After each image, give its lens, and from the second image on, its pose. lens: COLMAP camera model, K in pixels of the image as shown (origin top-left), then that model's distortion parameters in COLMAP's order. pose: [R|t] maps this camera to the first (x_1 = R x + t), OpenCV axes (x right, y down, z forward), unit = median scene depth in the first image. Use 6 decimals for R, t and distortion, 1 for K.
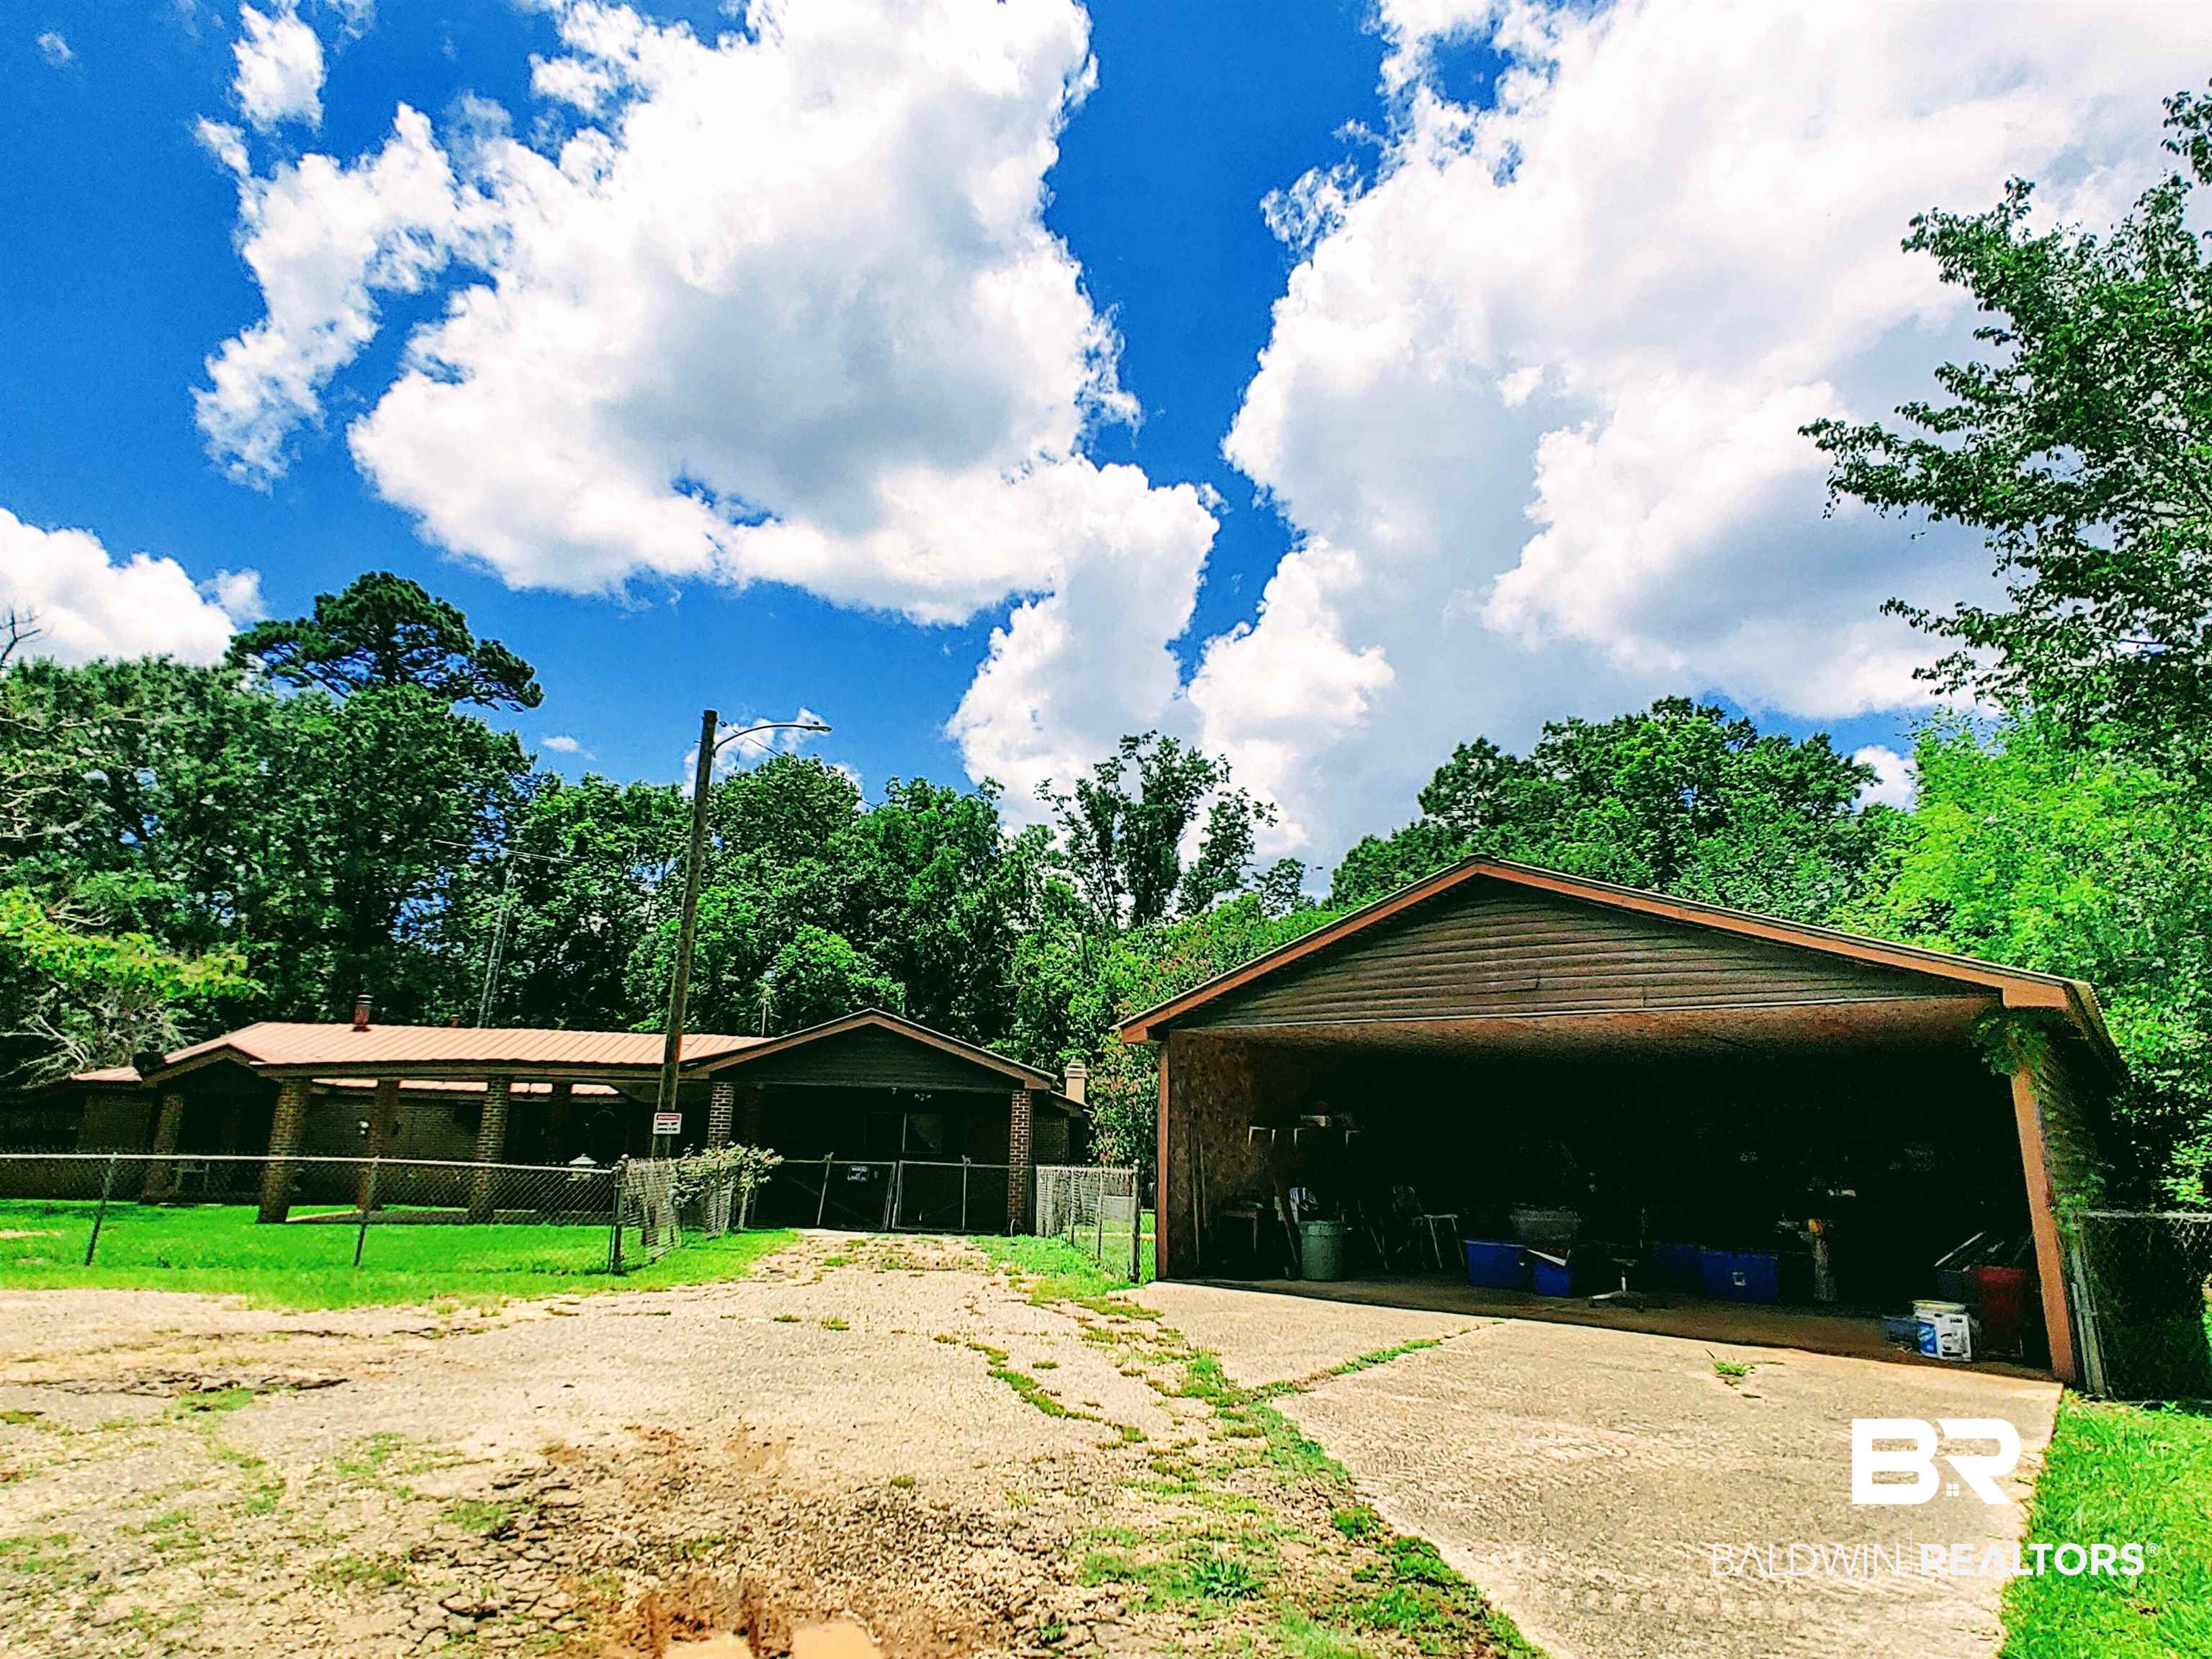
lens RADIAL K [[1285.4, 0, 1106.0], [0, 1285.4, 829.5], [0, 0, 1]] dist [0.024323, 0.001247]
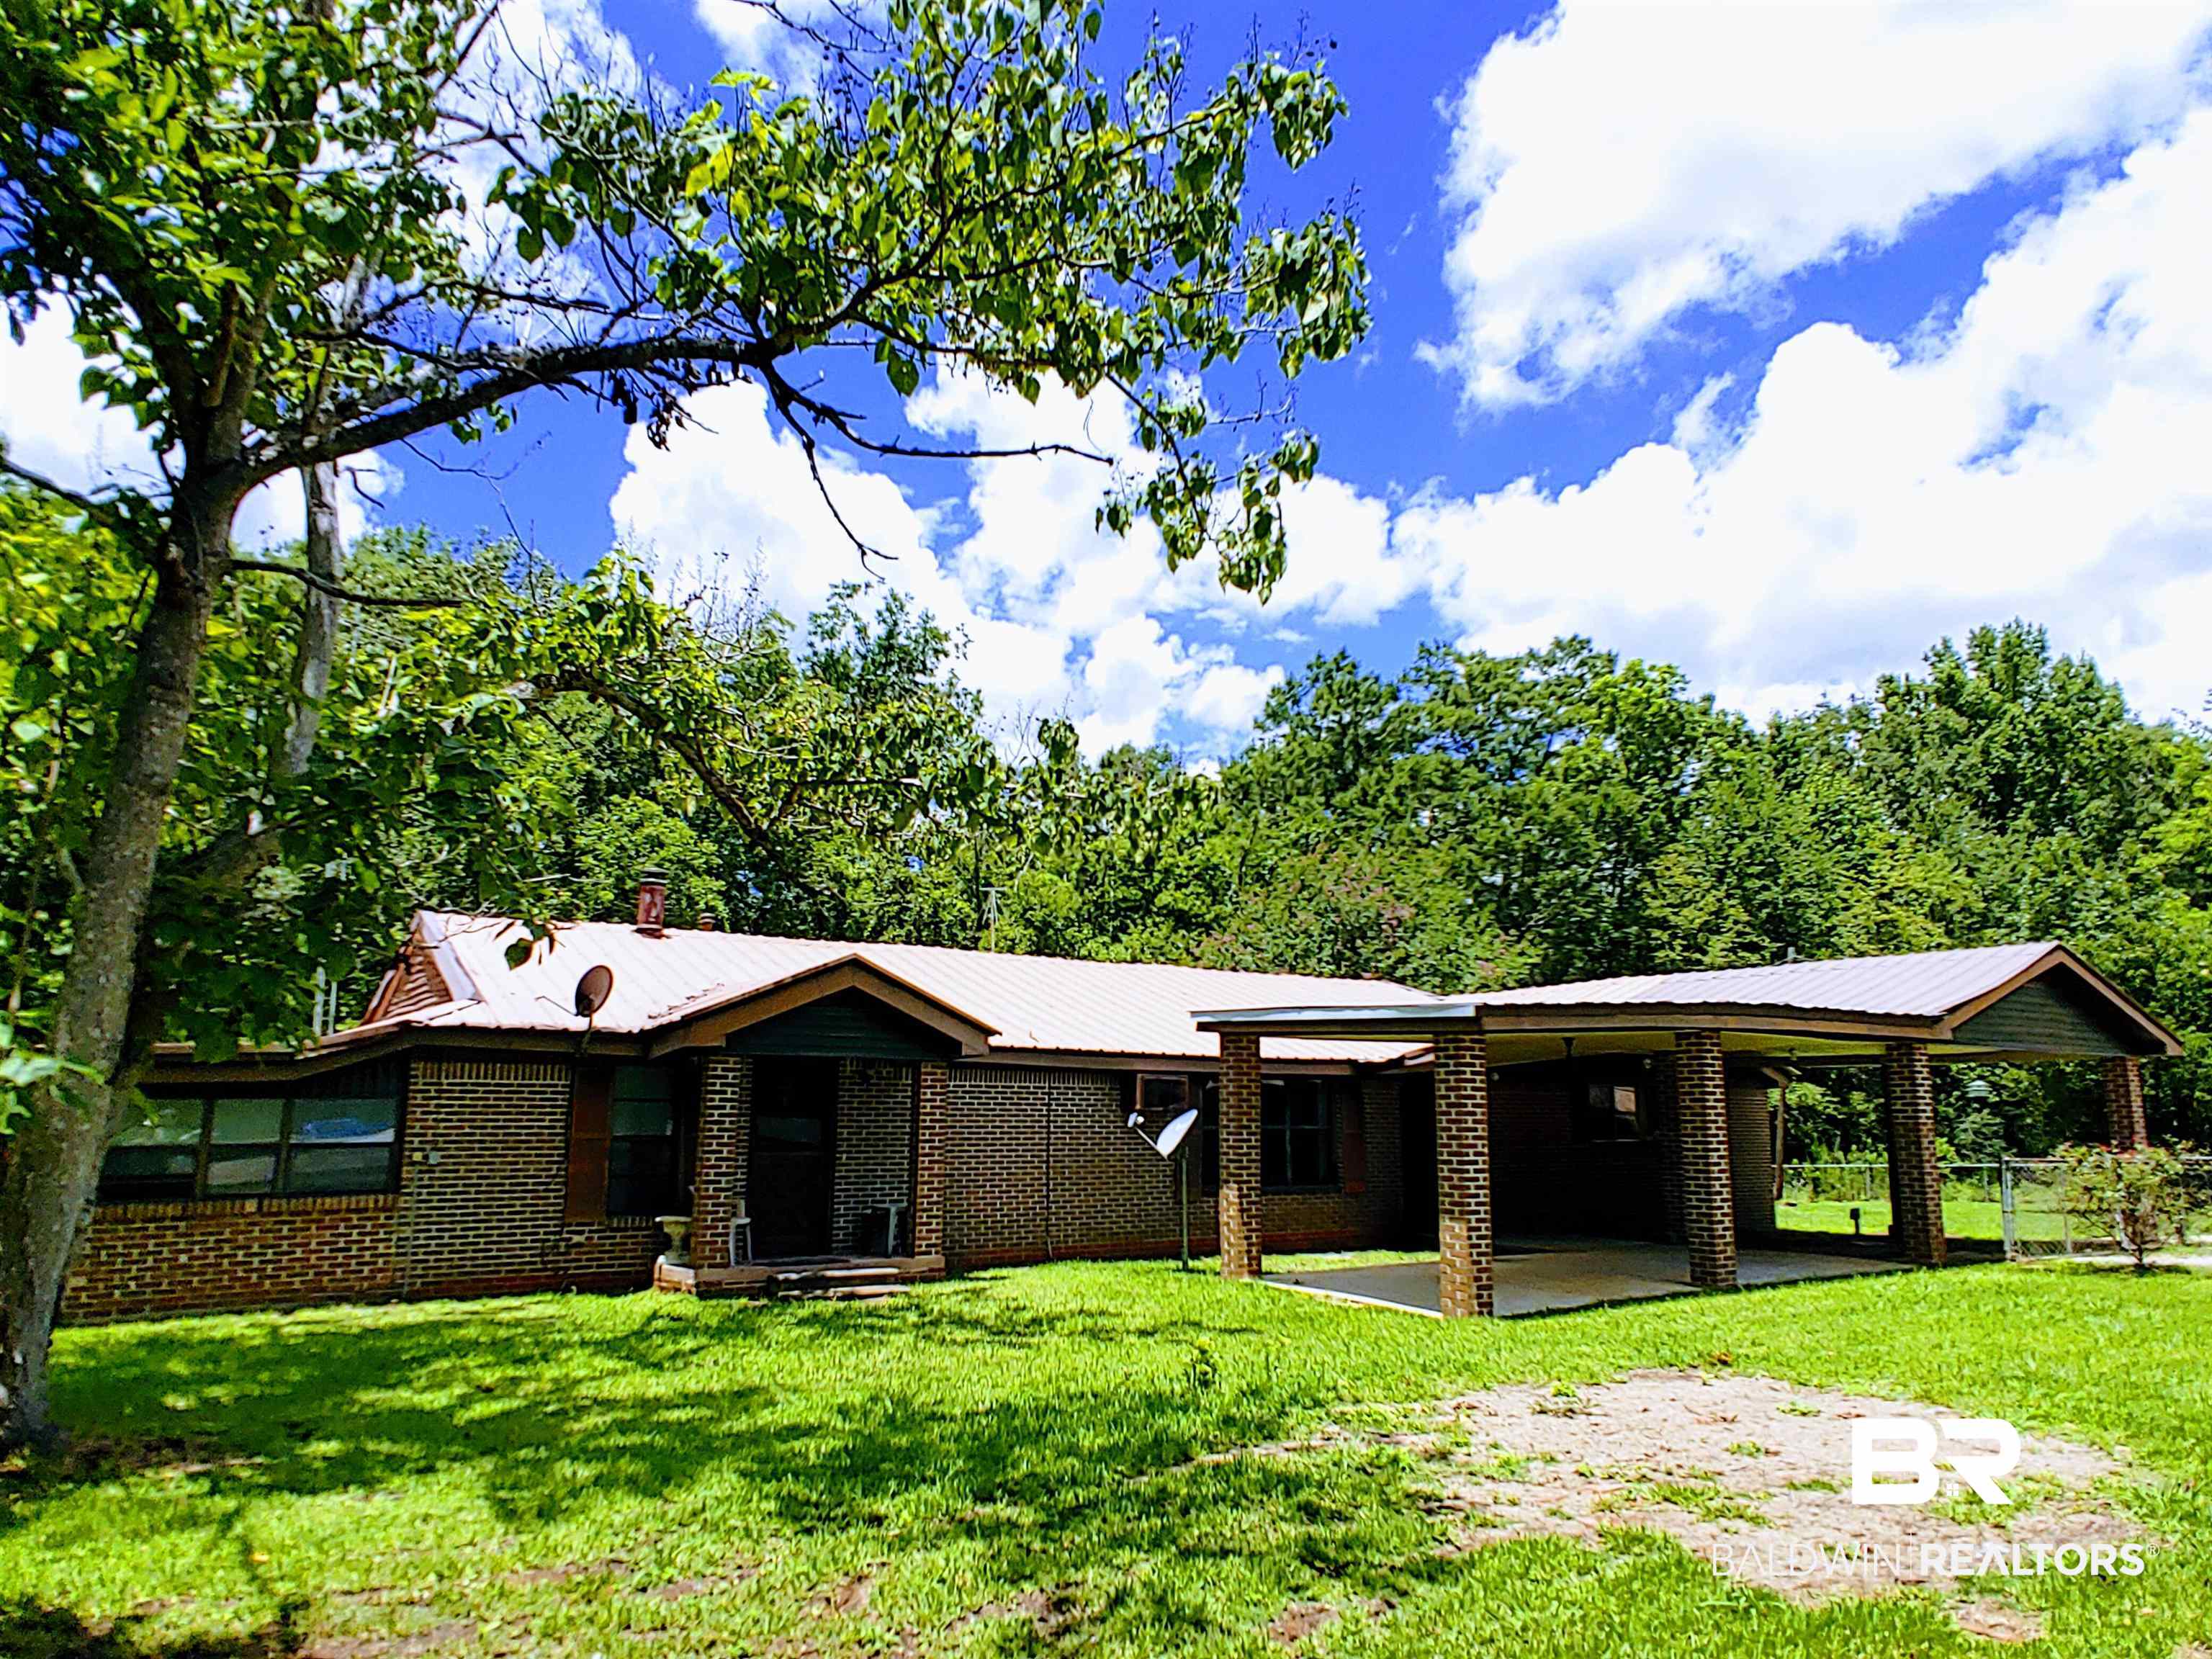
lens RADIAL K [[1485.8, 0, 1121.4], [0, 1485.8, 829.0], [0, 0, 1]] dist [-0.001165, 0.002981]
pose [[0.854864, 0.075812, 0.513284, -0.303702], [-0.105357, 0.994022, 0.028653, 0.032213], [-0.508043, -0.078572, 0.857741, 0.170074]]
